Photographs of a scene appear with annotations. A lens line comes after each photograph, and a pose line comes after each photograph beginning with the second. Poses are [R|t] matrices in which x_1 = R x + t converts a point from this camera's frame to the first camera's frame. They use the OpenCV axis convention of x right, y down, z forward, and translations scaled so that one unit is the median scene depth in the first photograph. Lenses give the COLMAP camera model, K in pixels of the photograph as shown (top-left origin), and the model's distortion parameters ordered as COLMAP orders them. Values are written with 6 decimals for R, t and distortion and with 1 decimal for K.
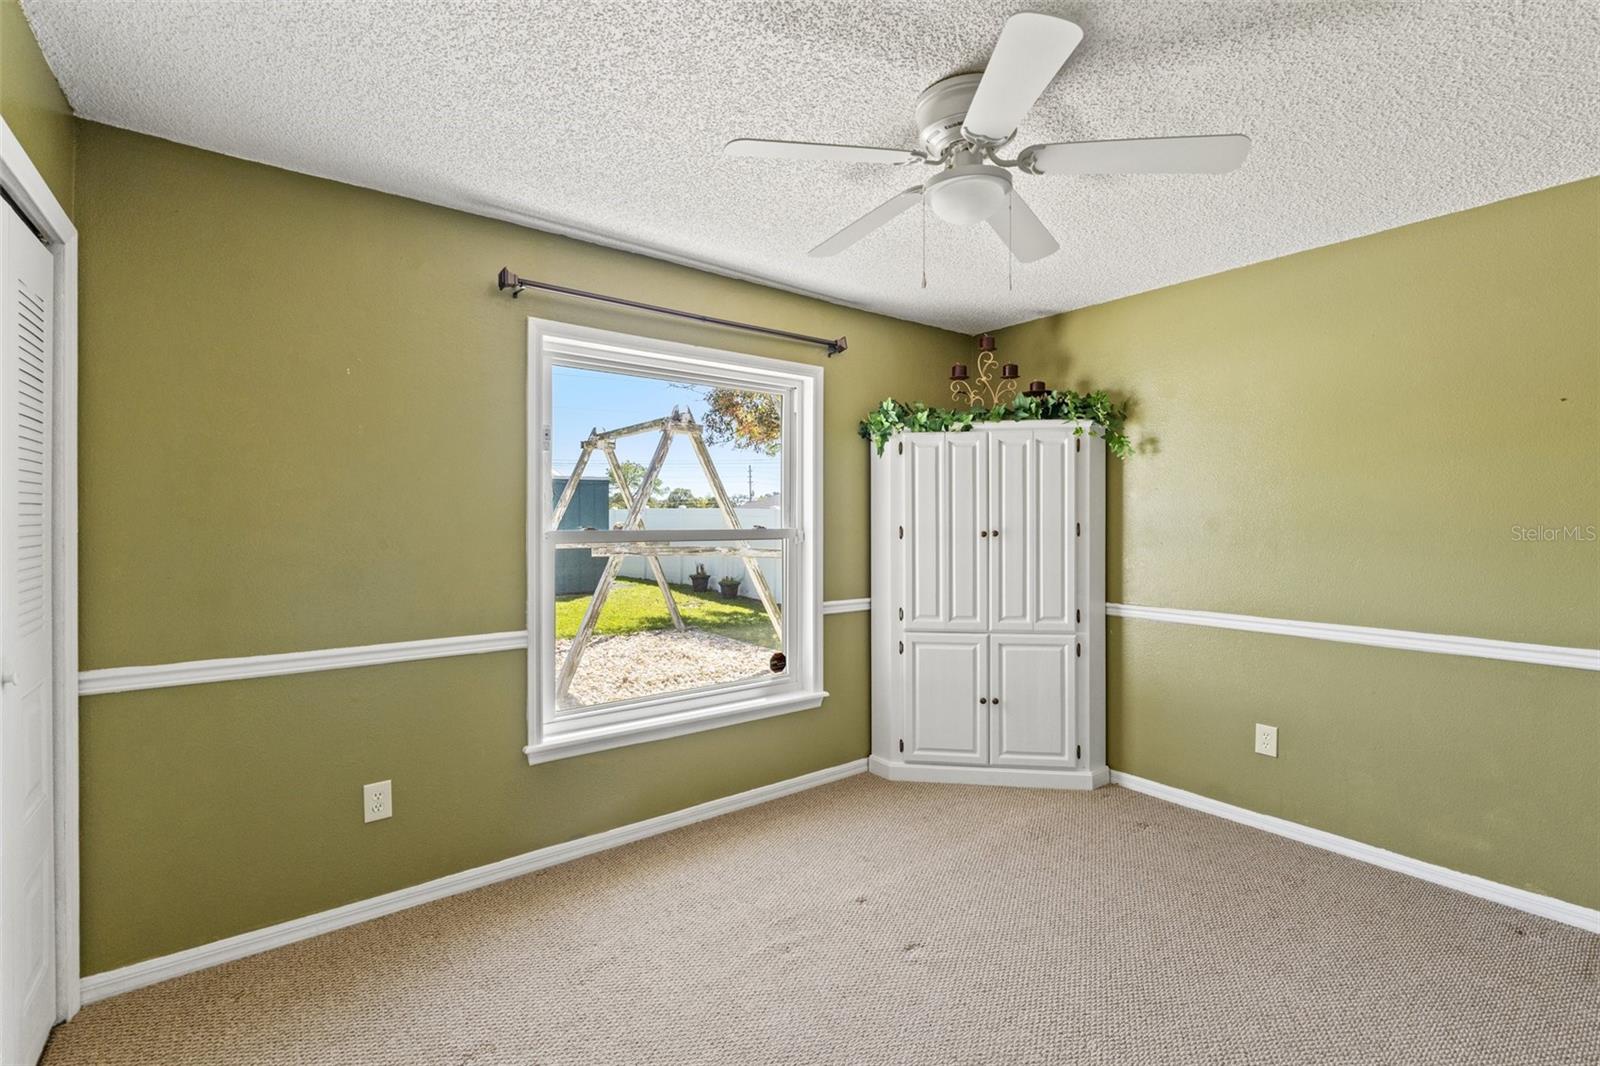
lens RADIAL K [[694.9, 0, 799.9], [0, 694.9, 523.0], [0, 0, 1]] dist [-0.001935, -0.000126]
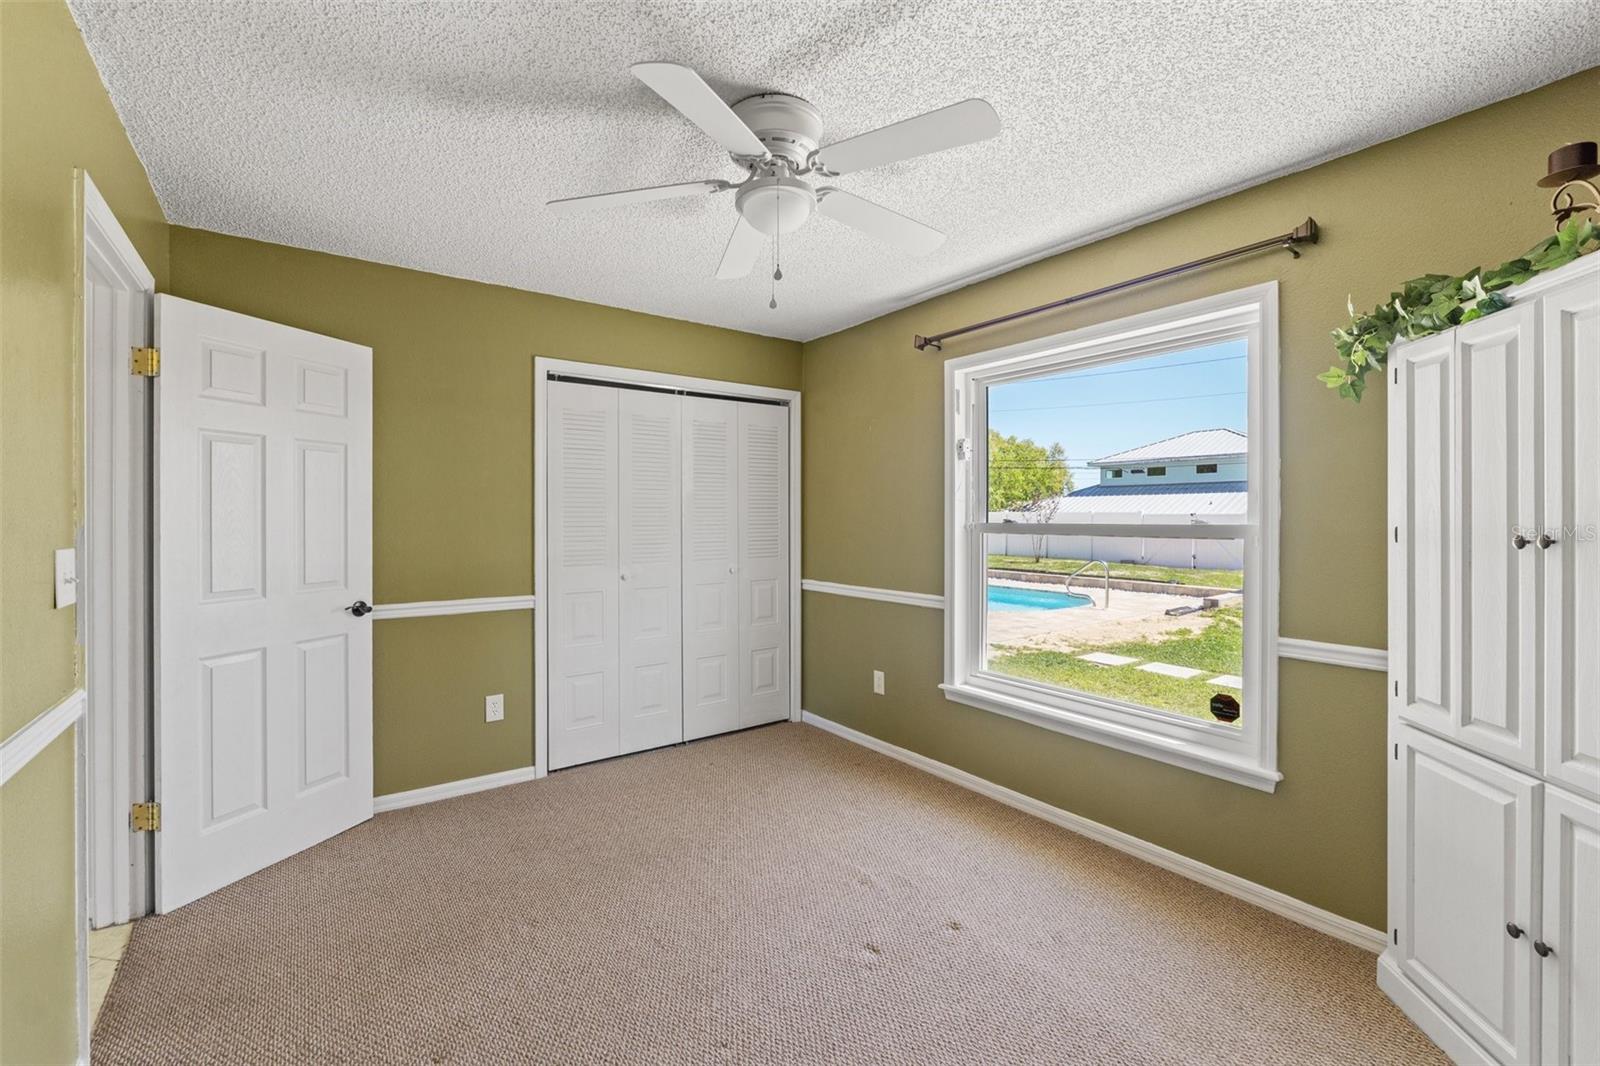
lens RADIAL K [[684.1, 0, 800.1], [0, 684.1, 518.8], [0, 0, 1]] dist [0.000654, 0.000163]
pose [[-0.024762, 0.003593, -0.999687, 0.782578], [-0.002709, 0.999990, 0.003661, 0.000792], [0.999690, 0.002799, -0.024752, 0.638161]]
